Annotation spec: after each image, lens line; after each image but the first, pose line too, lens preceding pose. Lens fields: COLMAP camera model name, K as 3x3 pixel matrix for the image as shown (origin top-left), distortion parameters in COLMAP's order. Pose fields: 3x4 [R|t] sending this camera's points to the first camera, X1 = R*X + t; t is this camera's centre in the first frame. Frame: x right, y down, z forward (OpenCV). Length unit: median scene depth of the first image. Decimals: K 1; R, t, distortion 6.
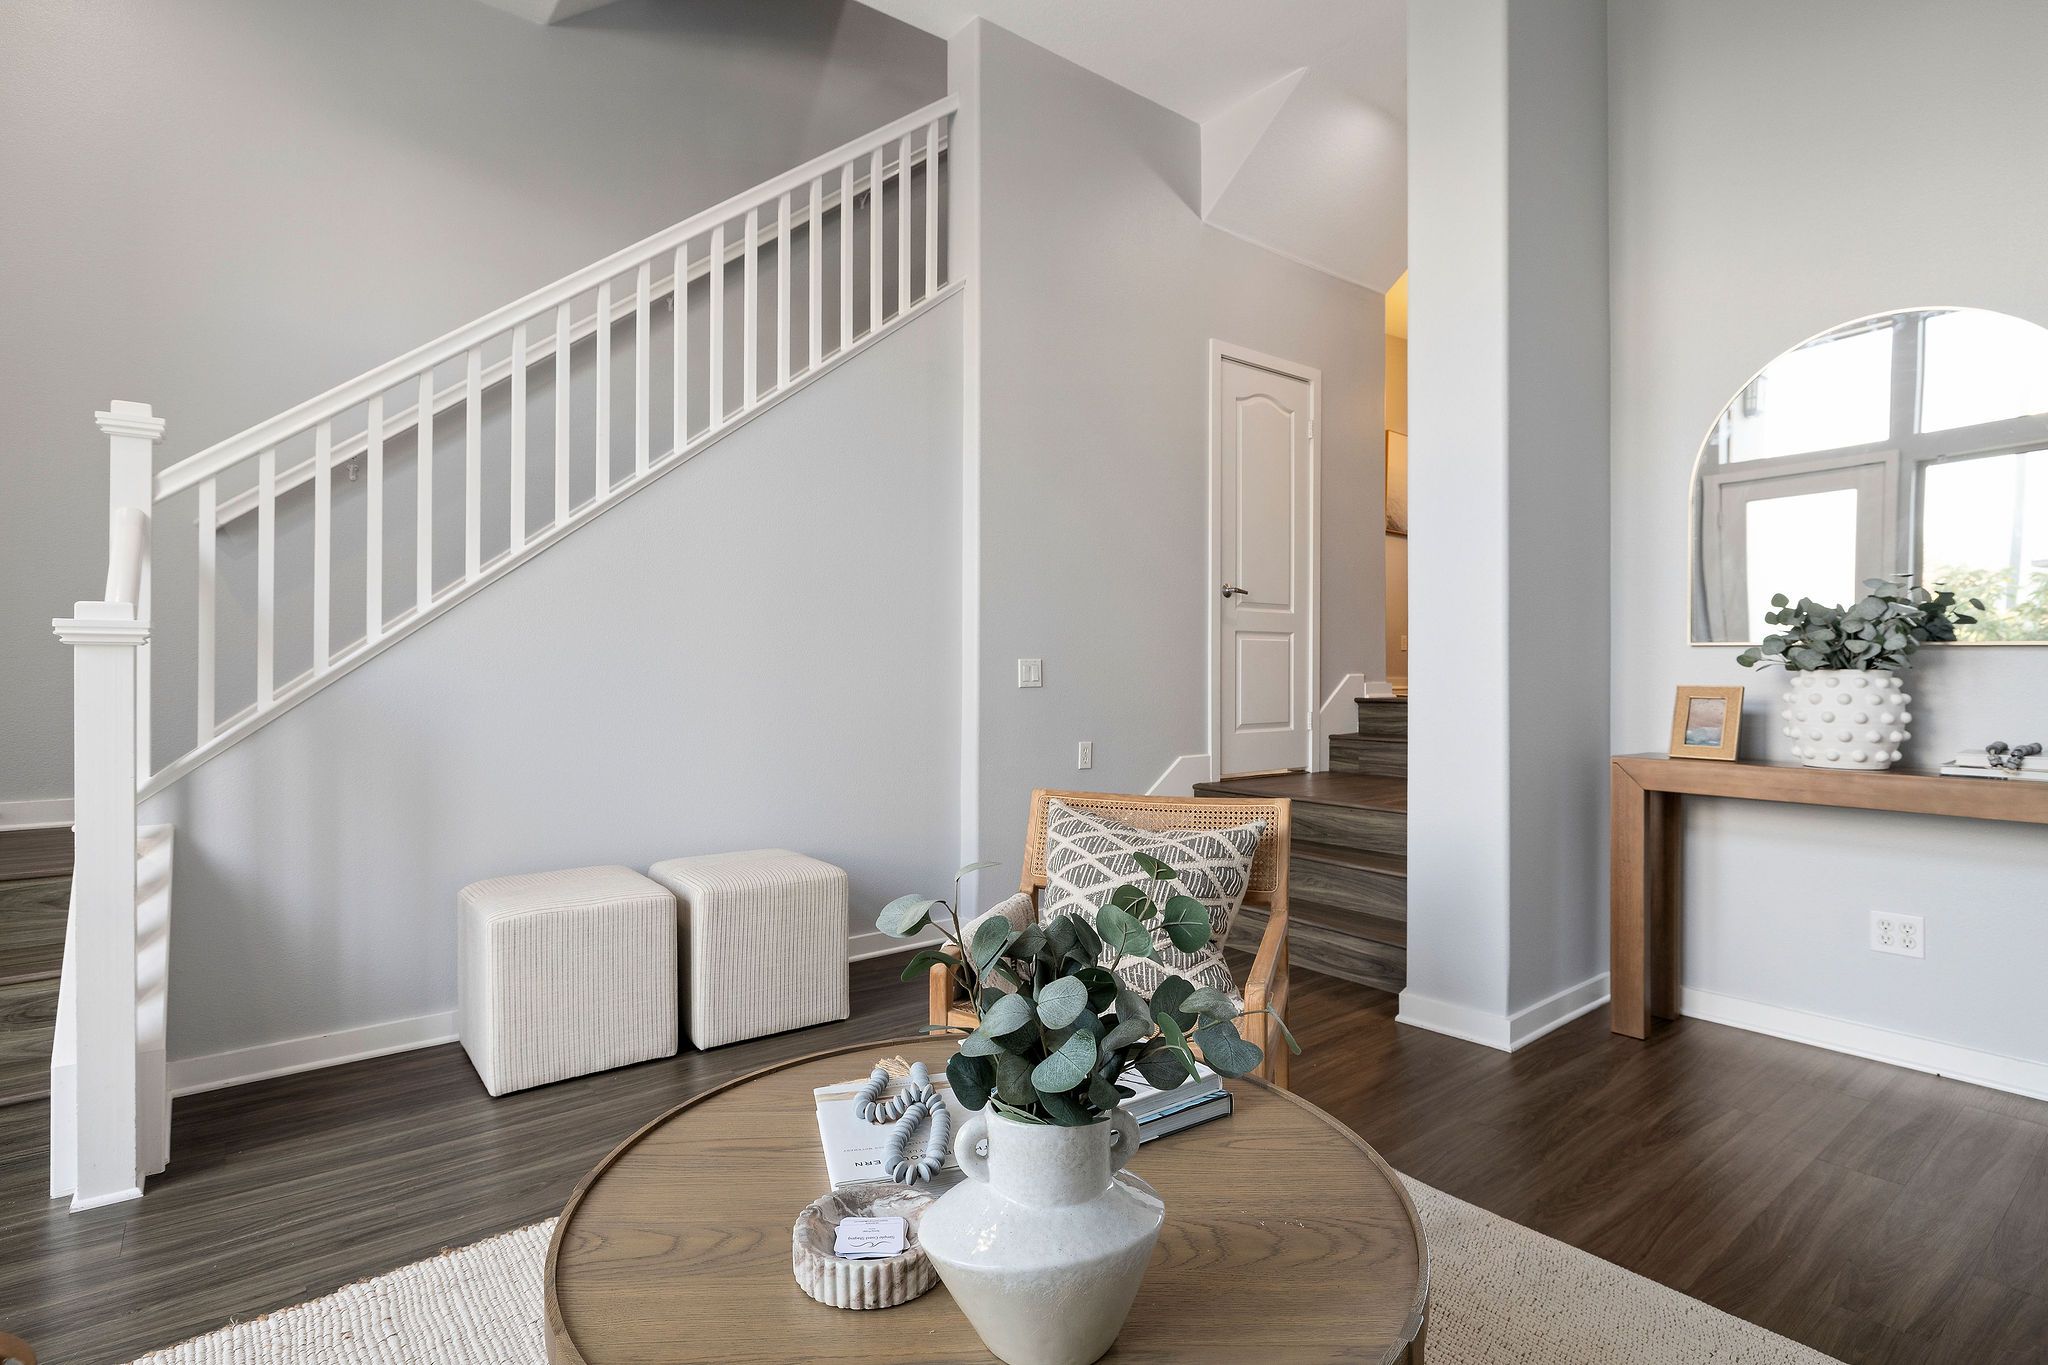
lens RADIAL K [[1003.8, 0, 1032.6], [0, 1003.8, 673.4], [0, 0, 1]] dist [-0.008867, 0.002255]
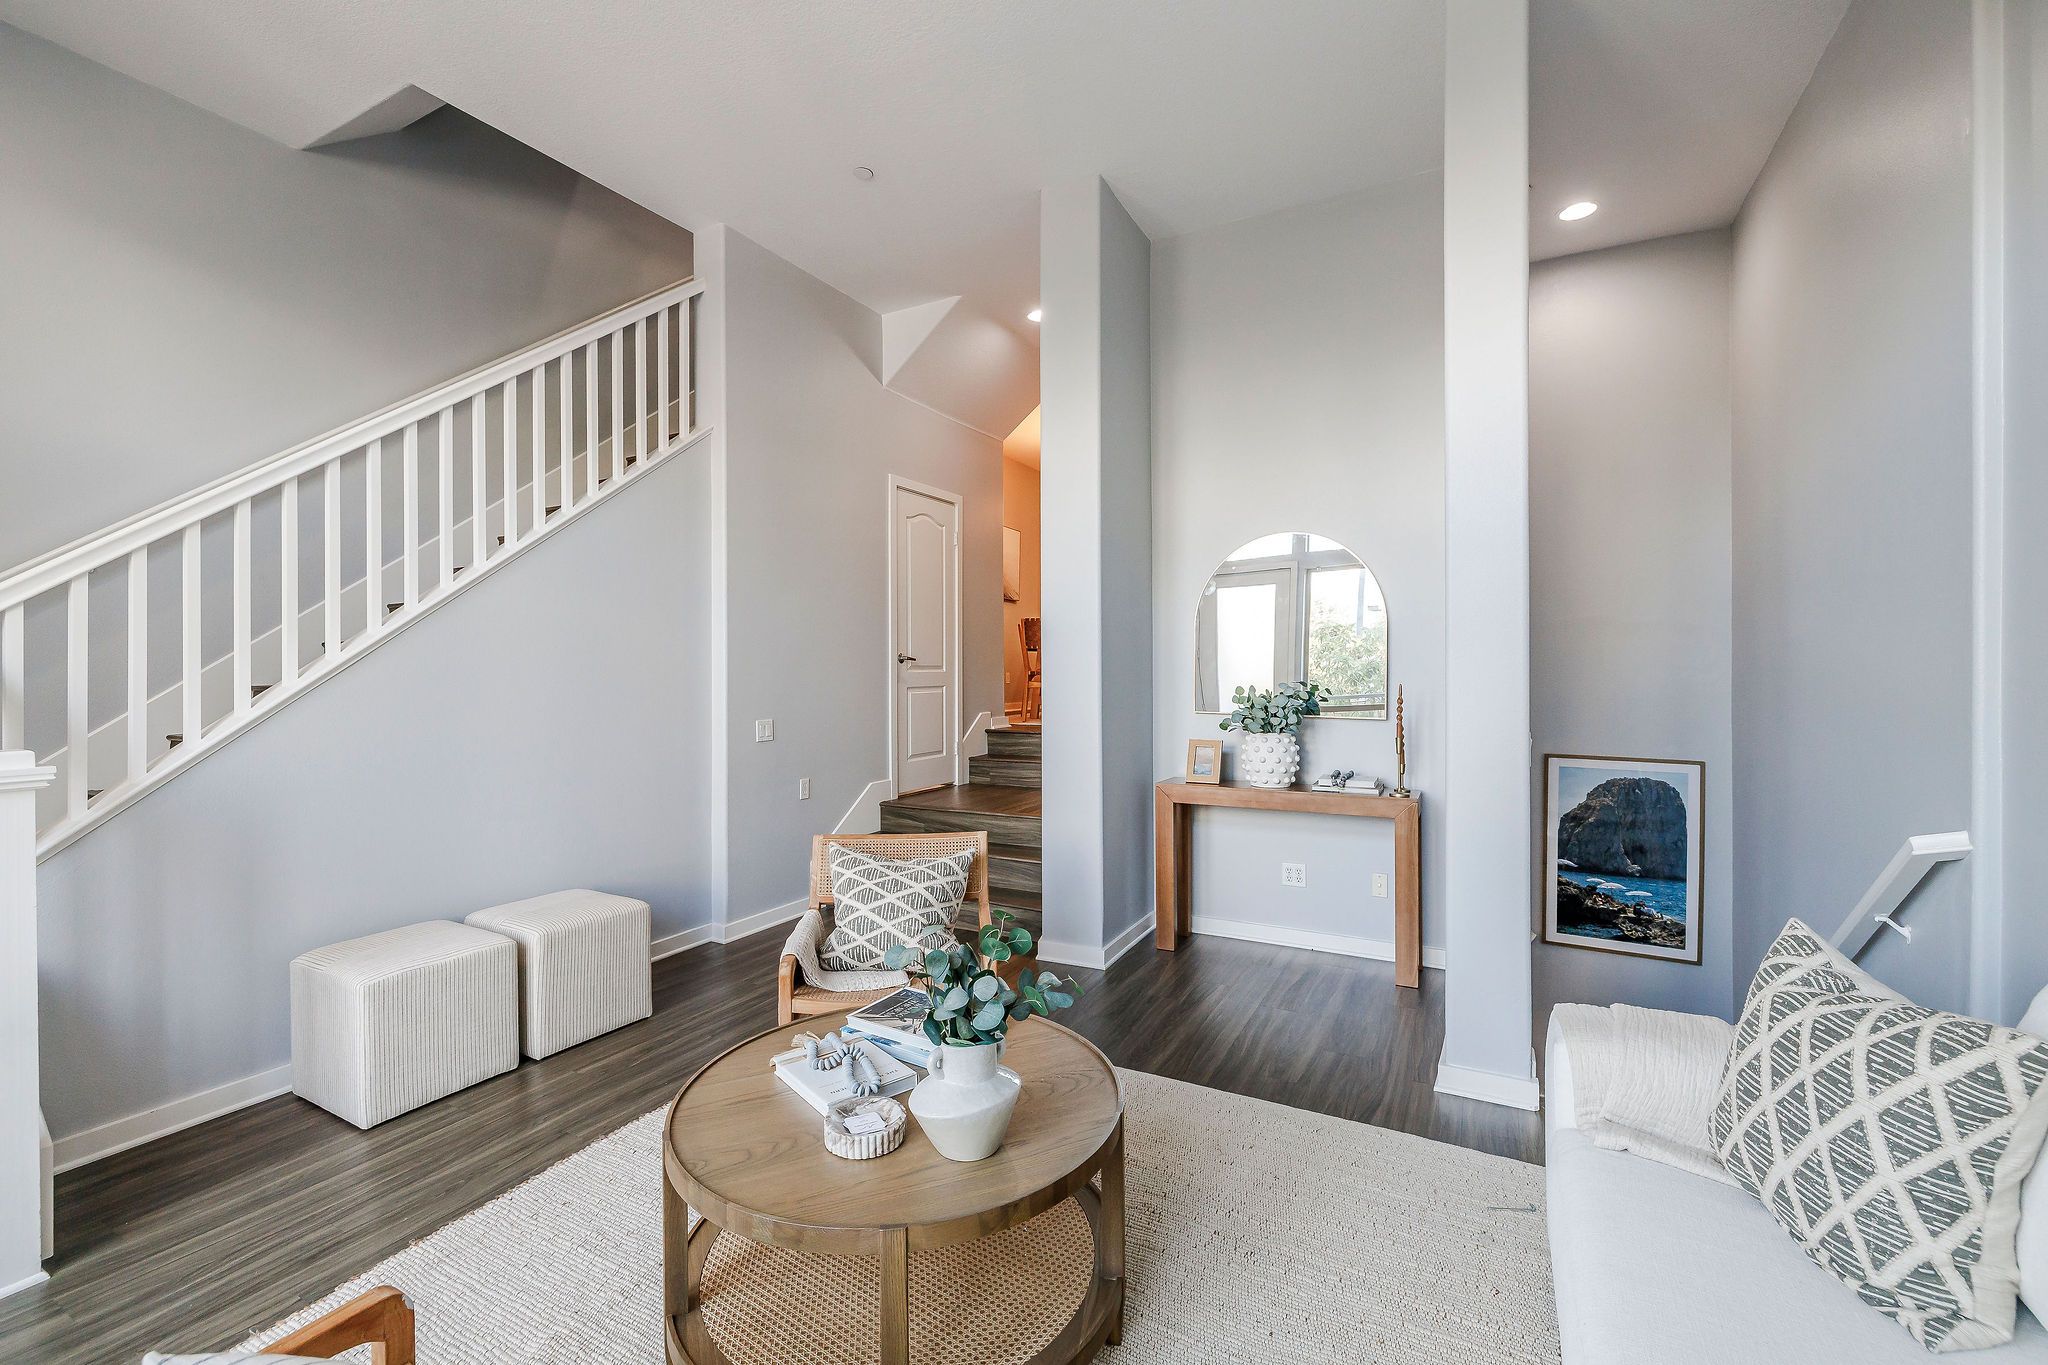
lens RADIAL K [[848.0, 0, 1024.0], [0, 848.0, 682.5], [0, 0, 1]] dist [0.001260, -0.000170]
pose [[0.919999, -0.010635, 0.391777, -0.195324], [0.006620, 0.999911, 0.011598, -0.115620], [-0.391866, -0.008077, 0.919987, -0.234535]]
